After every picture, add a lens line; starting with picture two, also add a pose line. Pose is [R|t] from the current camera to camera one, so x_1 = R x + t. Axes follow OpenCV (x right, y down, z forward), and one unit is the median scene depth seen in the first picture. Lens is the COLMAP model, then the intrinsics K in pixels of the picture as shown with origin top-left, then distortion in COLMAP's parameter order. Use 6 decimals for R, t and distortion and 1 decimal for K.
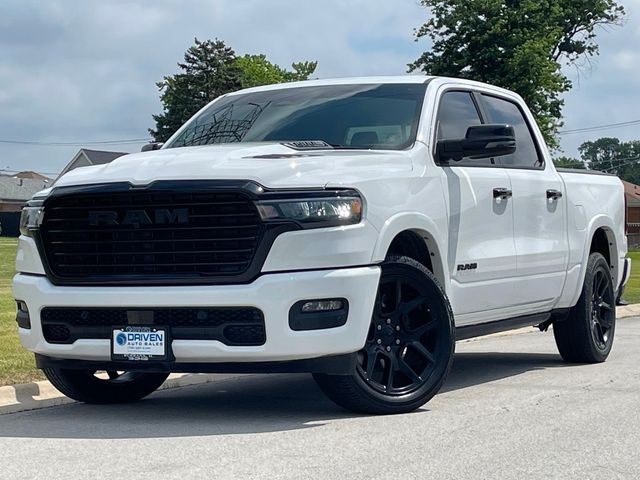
lens RADIAL K [[1476.1, 0, 320.0], [0, 1476.1, 240.0], [0, 0, 1]] dist [0.032557, 0.269731]
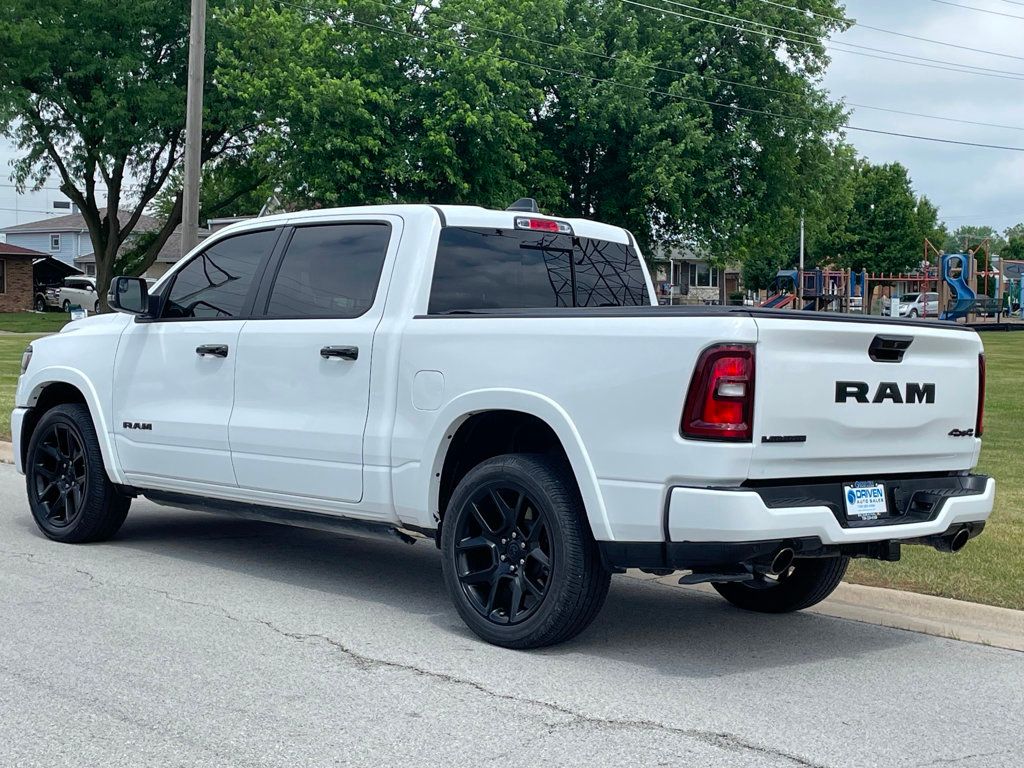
lens RADIAL K [[1609.5, 0, 511.9], [0, 1609.5, 380.4], [0, 0, 1]] dist [0.033673, 0.031193]
pose [[-0.345774, 0.029308, -0.937860, 1.169142], [-0.021556, 0.999000, 0.039166, -0.068123], [0.938070, 0.033759, -0.344796, 1.848341]]
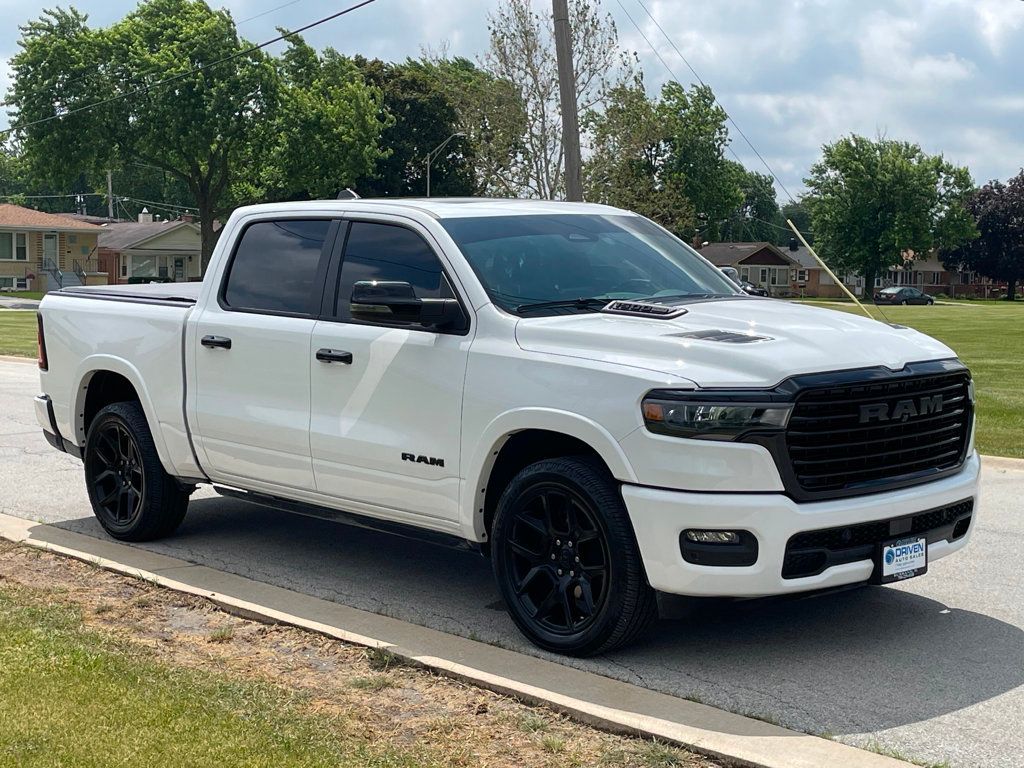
lens RADIAL K [[1609.5, 0, 511.9], [0, 1609.5, 380.4], [0, 0, 1]] dist [0.033673, 0.031193]
pose [[0.390444, -0.071133, 0.917875, -1.034186], [-0.002340, 0.996931, 0.078255, -0.101324], [-0.920624, -0.032702, 0.389079, 0.838991]]
